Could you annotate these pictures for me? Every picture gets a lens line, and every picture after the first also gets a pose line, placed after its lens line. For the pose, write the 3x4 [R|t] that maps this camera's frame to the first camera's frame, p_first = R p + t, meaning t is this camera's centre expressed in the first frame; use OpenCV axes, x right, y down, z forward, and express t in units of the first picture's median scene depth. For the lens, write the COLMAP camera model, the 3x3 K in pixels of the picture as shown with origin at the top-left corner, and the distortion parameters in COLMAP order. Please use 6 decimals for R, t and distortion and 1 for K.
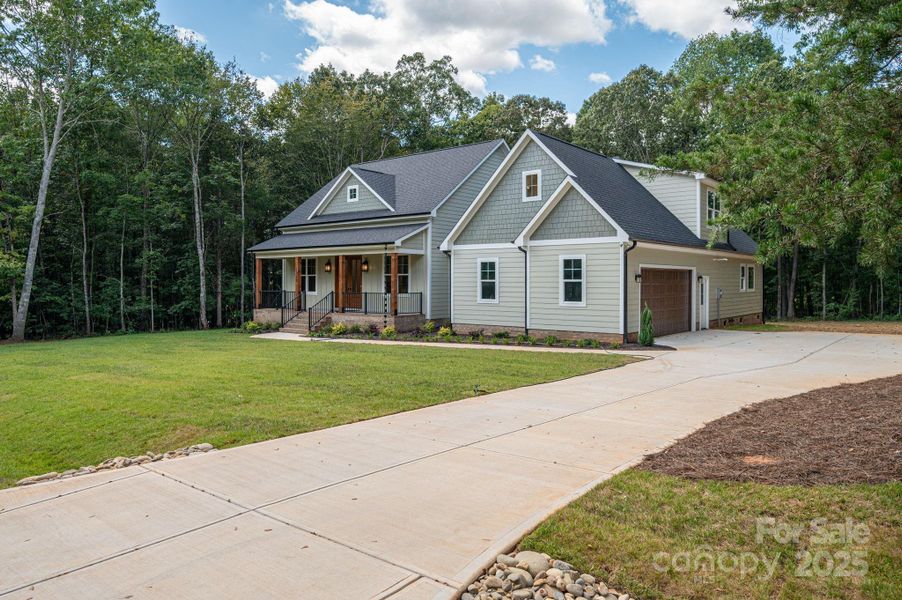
lens RADIAL K [[607.4, 0, 451.3], [0, 607.4, 280.9], [0, 0, 1]] dist [-0.007308, -0.000572]
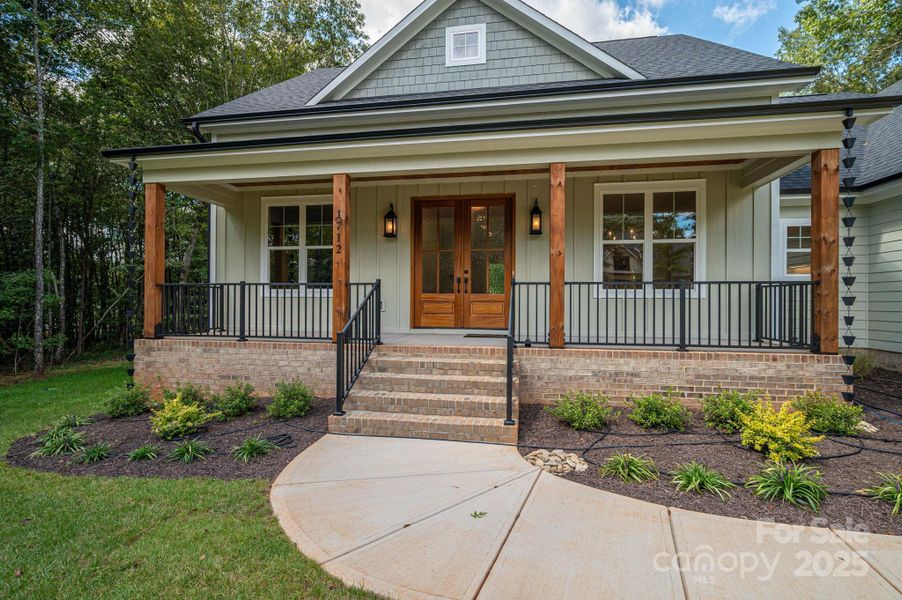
lens RADIAL K [[398.3, 0, 457.0], [0, 398.3, 302.4], [0, 0, 1]] dist [-0.014923, 0.000162]
pose [[0.856149, 0.000536, 0.516728, -0.316404], [-0.004815, 0.999964, 0.006941, 0.026757], [-0.516706, -0.008431, 0.856122, 0.809927]]
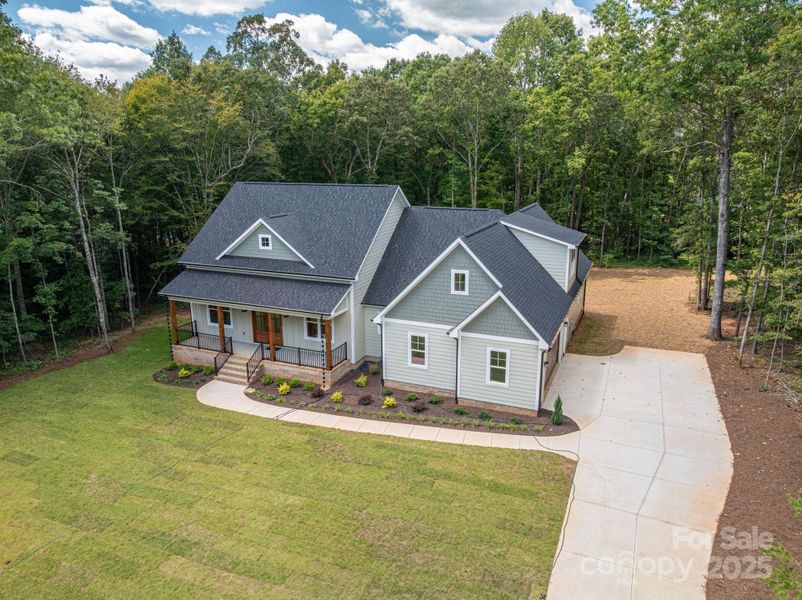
lens RADIAL K [[555.1, 0, 399.2], [0, 555.1, 291.6], [0, 0, 1]] dist [-0.042326, 0.007928]
pose [[0.961782, -0.073617, 0.263733, -0.207734], [0.007883, 0.970226, 0.242073, -0.306724], [-0.273702, -0.230743, 0.933727, -0.000354]]
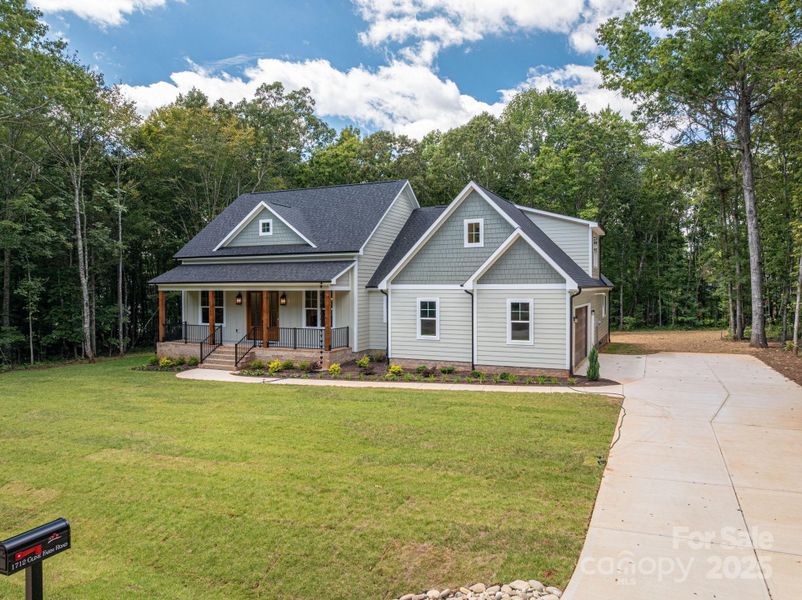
lens RADIAL K [[555.1, 0, 400.2], [0, 555.1, 294.5], [0, 0, 1]] dist [-0.042326, 0.007928]
pose [[0.967067, -0.007098, 0.254423, -0.189332], [0.003835, 0.999904, 0.013318, -0.044988], [-0.254493, -0.011904, 0.967001, 0.050047]]
